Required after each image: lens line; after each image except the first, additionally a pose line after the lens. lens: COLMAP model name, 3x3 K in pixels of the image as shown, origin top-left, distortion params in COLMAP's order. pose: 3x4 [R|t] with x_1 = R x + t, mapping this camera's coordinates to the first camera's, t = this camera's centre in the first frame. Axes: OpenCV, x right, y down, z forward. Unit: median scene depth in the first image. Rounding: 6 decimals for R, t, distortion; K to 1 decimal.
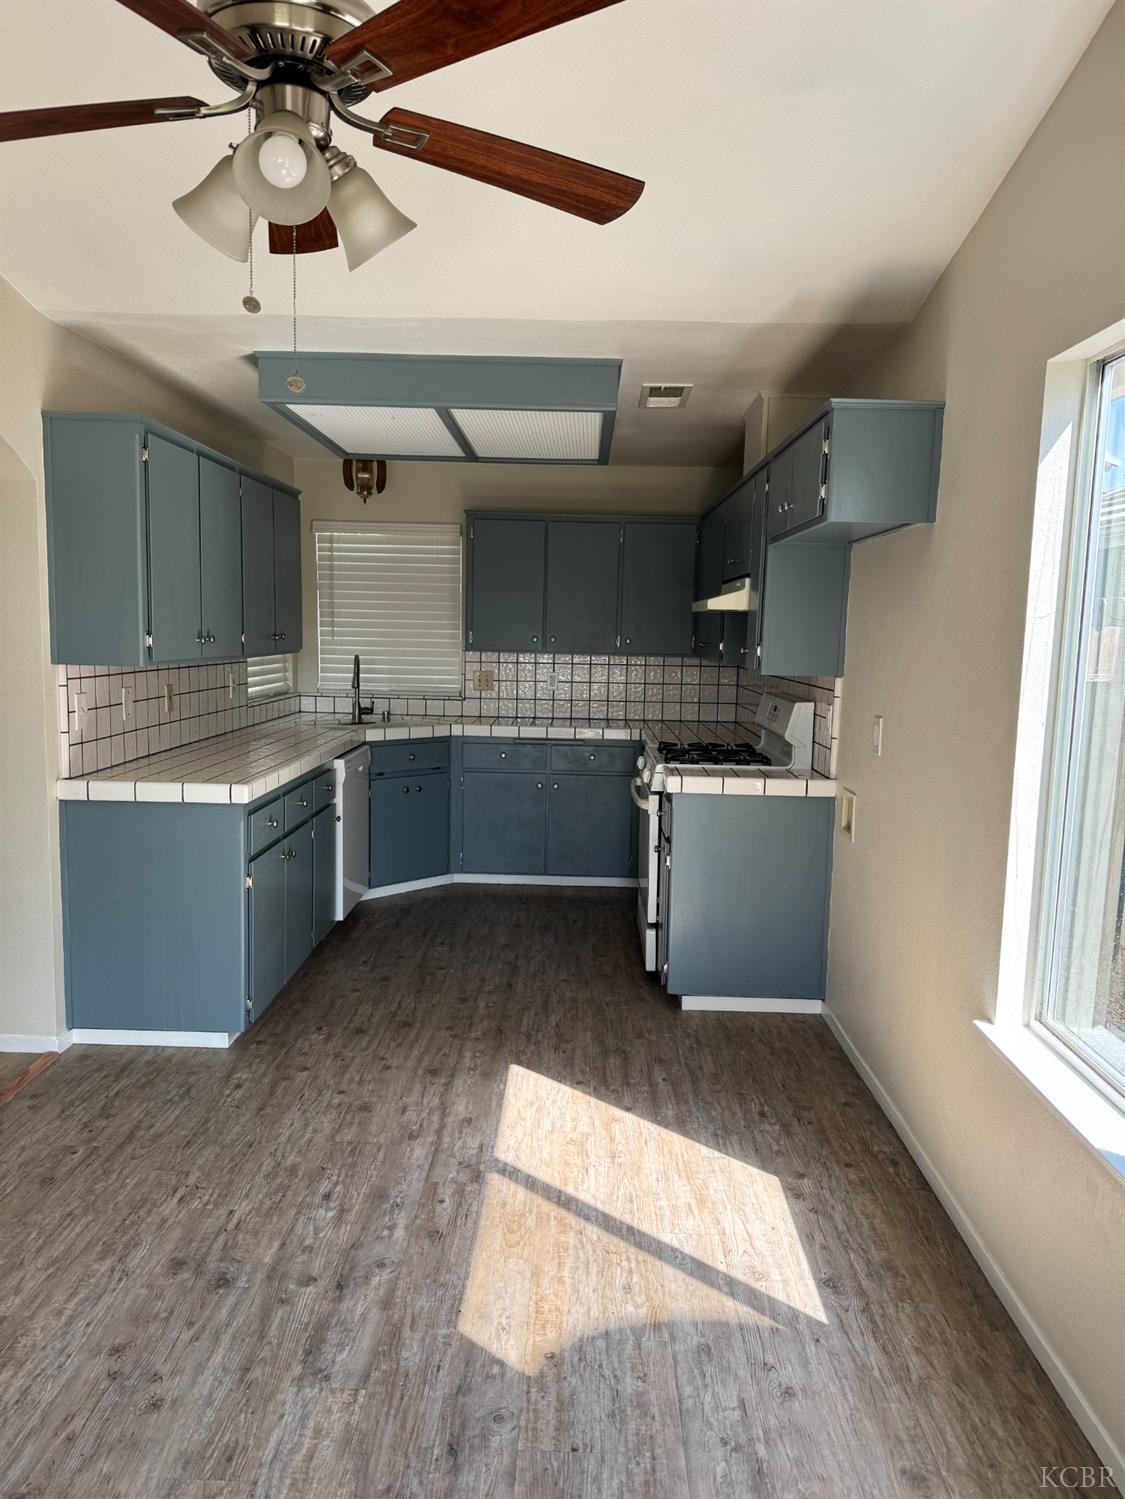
lens RADIAL K [[1084.7, 0, 567.5], [0, 1084.7, 753.3], [0, 0, 1]] dist [0.034709, -0.016081]
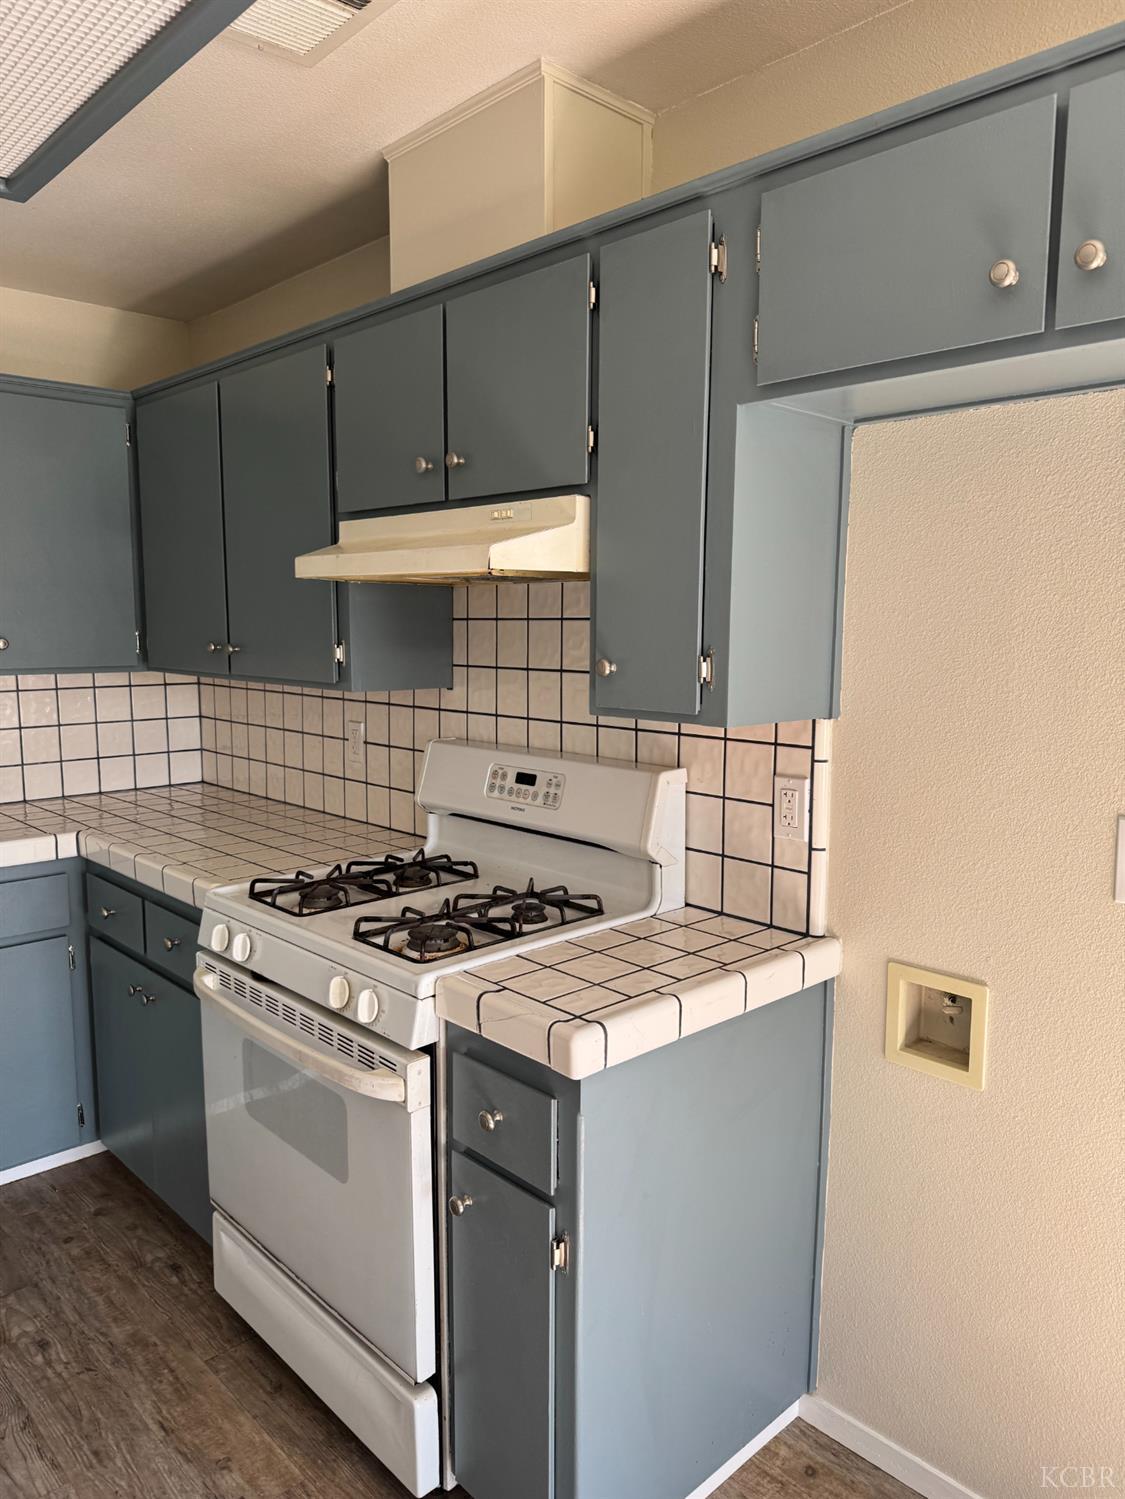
lens RADIAL K [[1084.7, 0, 552.5], [0, 1084.7, 741.4], [0, 0, 1]] dist [0.034709, -0.016081]
pose [[0.728720, -0.084565, 0.679570, -0.046591], [0.084041, 0.995889, 0.033808, -0.026921], [-0.679635, 0.032476, 0.732831, 0.233861]]
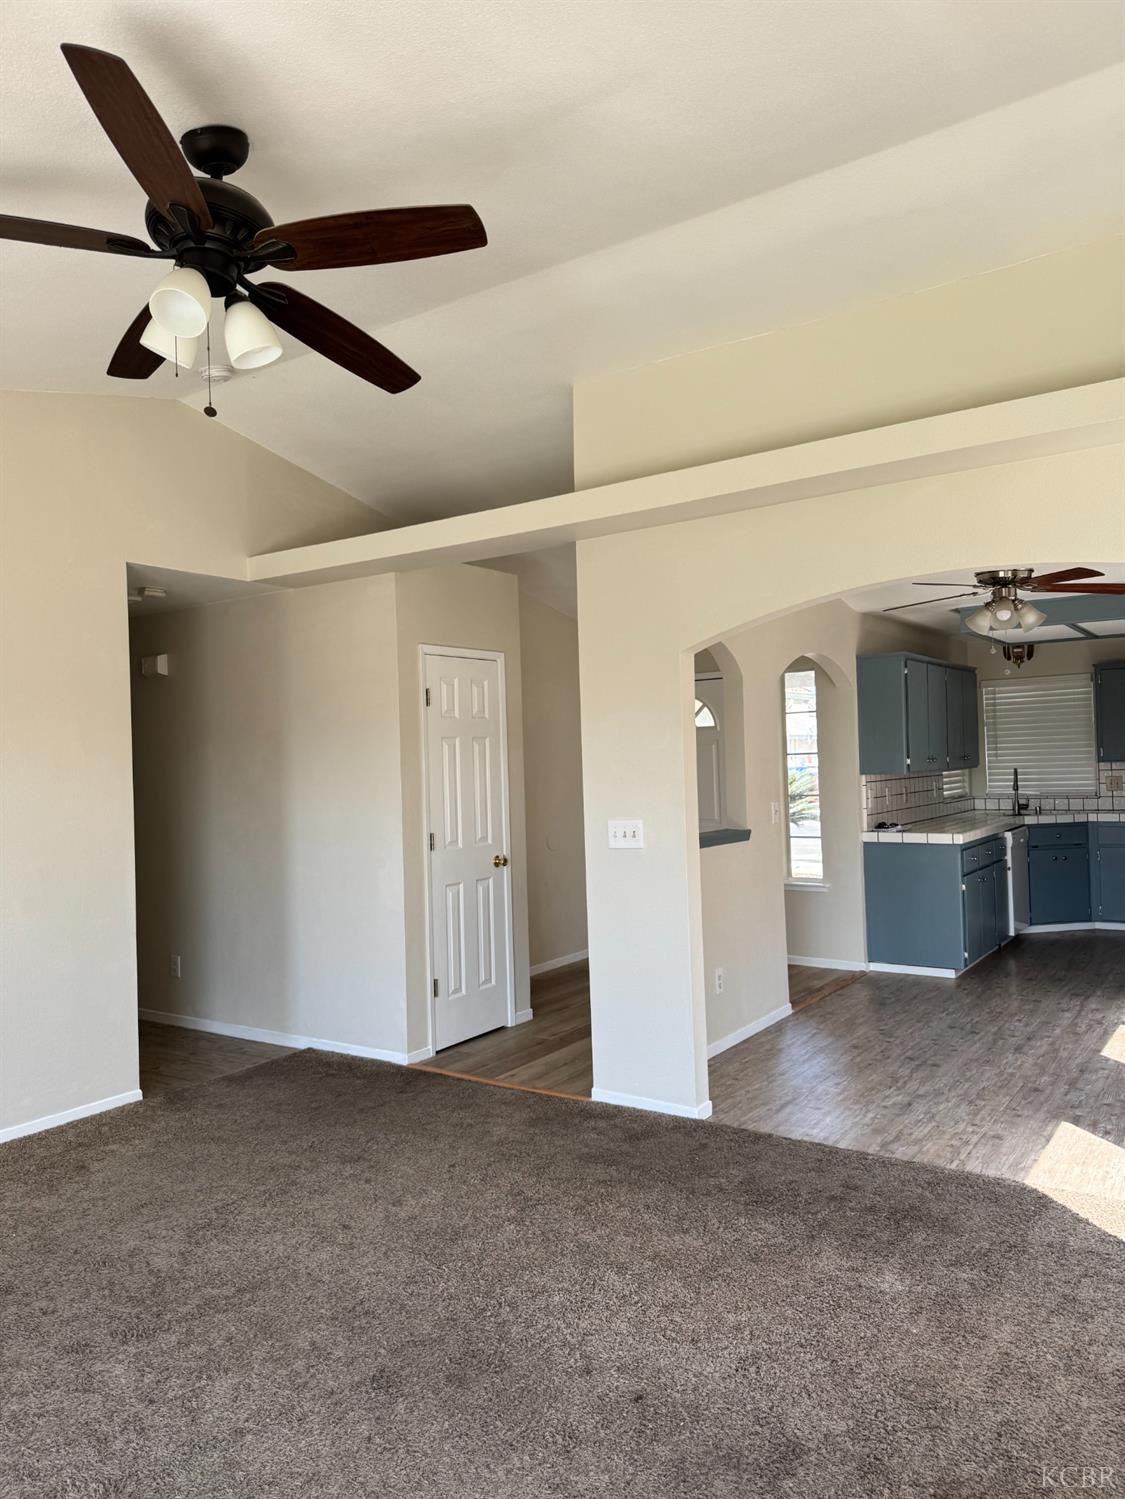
lens RADIAL K [[1084.7, 0, 560.9], [0, 1084.7, 755.2], [0, 0, 1]] dist [0.034709, -0.016081]
pose [[0.839556, -0.048888, -0.541070, 0.102811], [-0.015153, 0.993448, -0.113275, 0.078566], [0.543062, 0.103300, 0.833314, -0.651604]]
